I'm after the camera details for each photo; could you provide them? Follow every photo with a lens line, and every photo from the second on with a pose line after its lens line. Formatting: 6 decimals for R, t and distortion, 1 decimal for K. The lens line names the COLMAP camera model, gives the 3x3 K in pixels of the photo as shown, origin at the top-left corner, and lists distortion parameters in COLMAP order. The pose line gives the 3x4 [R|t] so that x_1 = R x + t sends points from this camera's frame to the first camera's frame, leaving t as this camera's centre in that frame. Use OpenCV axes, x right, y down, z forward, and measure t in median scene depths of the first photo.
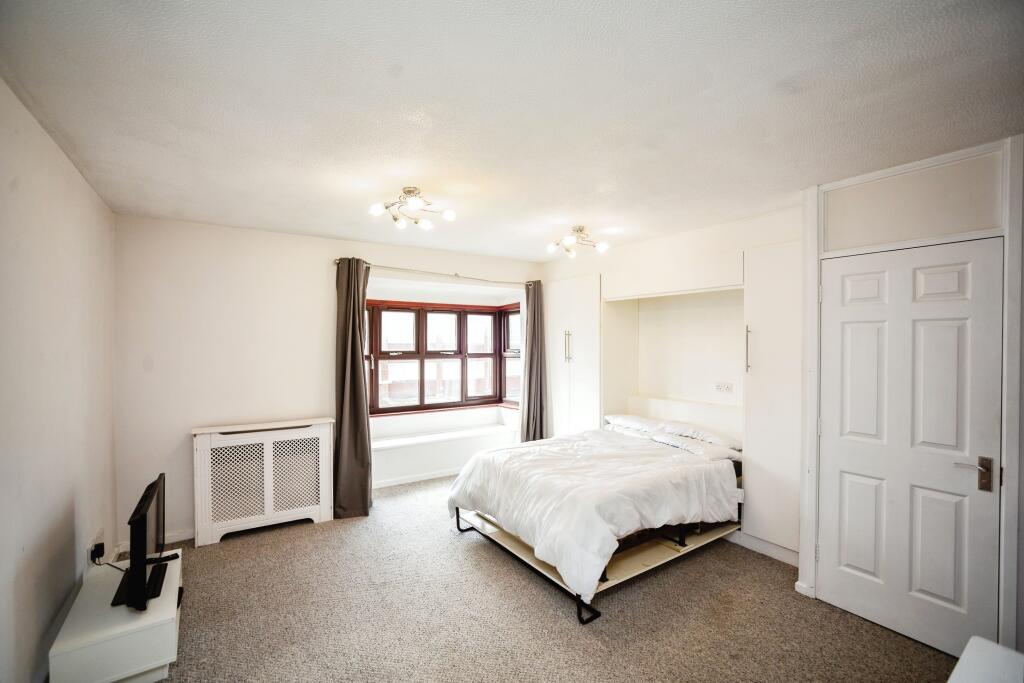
lens RADIAL K [[437.1, 0, 506.1], [0, 437.1, 348.4], [0, 0, 1]] dist [-0.026820, 0.002357]
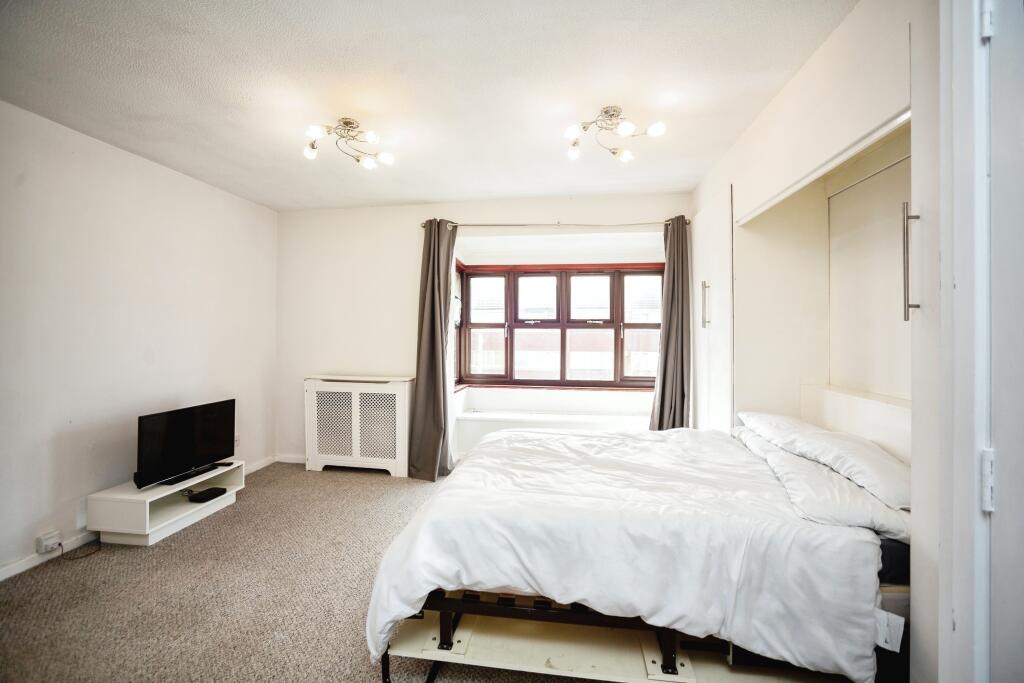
lens RADIAL K [[437.1, 0, 506.8], [0, 437.1, 331.0], [0, 0, 1]] dist [-0.026820, 0.002357]
pose [[0.738494, -0.000429, -0.674260, 0.462263], [-0.012373, 0.999823, -0.014188, 0.062874], [0.674147, 0.018820, 0.738358, 0.394084]]
